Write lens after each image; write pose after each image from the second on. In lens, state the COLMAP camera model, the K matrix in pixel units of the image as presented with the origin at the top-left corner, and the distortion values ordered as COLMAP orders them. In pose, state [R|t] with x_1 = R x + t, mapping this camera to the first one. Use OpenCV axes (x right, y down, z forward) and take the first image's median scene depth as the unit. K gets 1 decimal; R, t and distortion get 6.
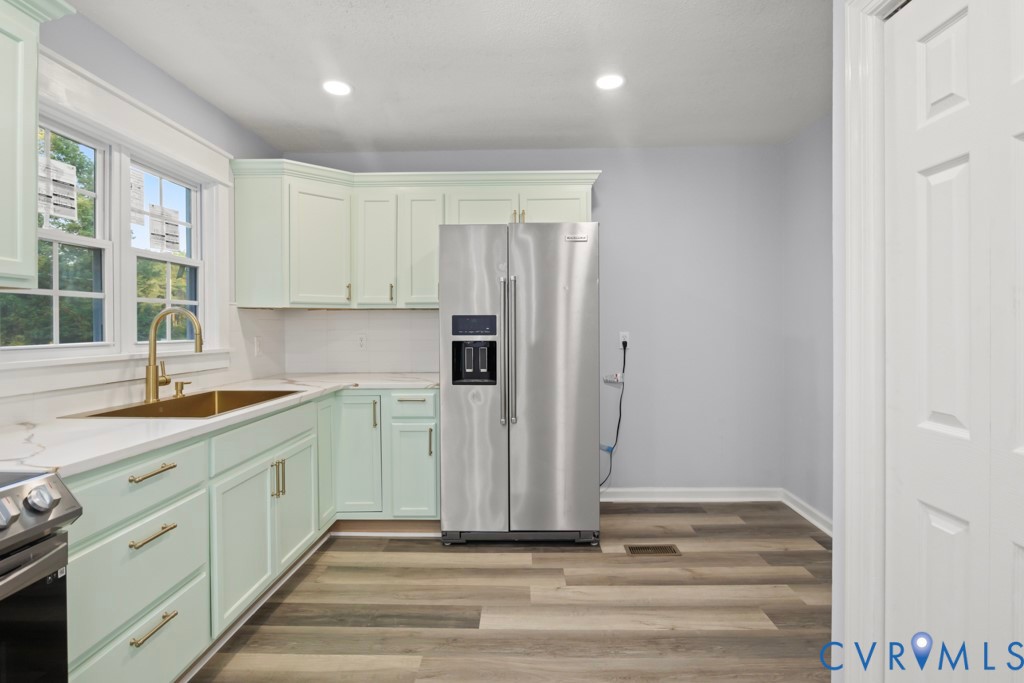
lens RADIAL K [[526.3, 0, 508.5], [0, 526.3, 328.1], [0, 0, 1]] dist [-0.001833, 0.001023]
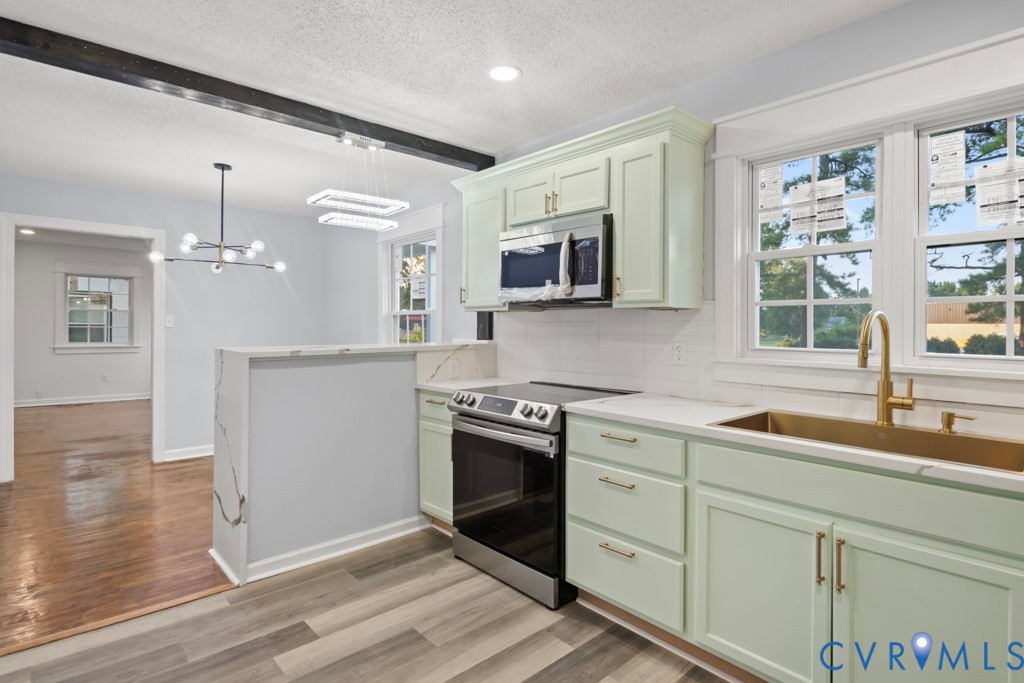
lens RADIAL K [[526.3, 0, 508.5], [0, 526.3, 328.1], [0, 0, 1]] dist [-0.001833, 0.001023]
pose [[-0.724583, 0.001182, -0.689186, 0.324115], [-0.007019, 0.999934, 0.009094, -0.015753], [0.689152, 0.011426, -0.724527, 1.196479]]
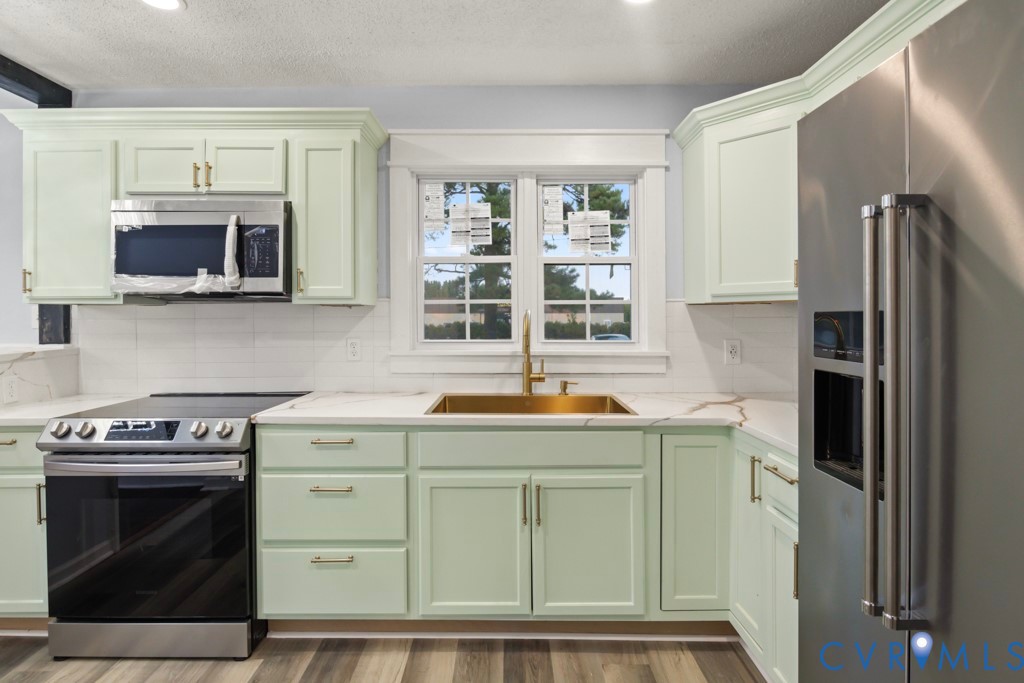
lens RADIAL K [[520.8, 0, 507.1], [0, 520.8, 318.8], [0, 0, 1]] dist [-0.002536, -0.000870]
pose [[0.026550, 0.006410, -0.999627, 0.424391], [-0.001379, 0.999979, 0.006376, -0.028009], [0.999647, 0.001209, 0.026558, 0.933133]]
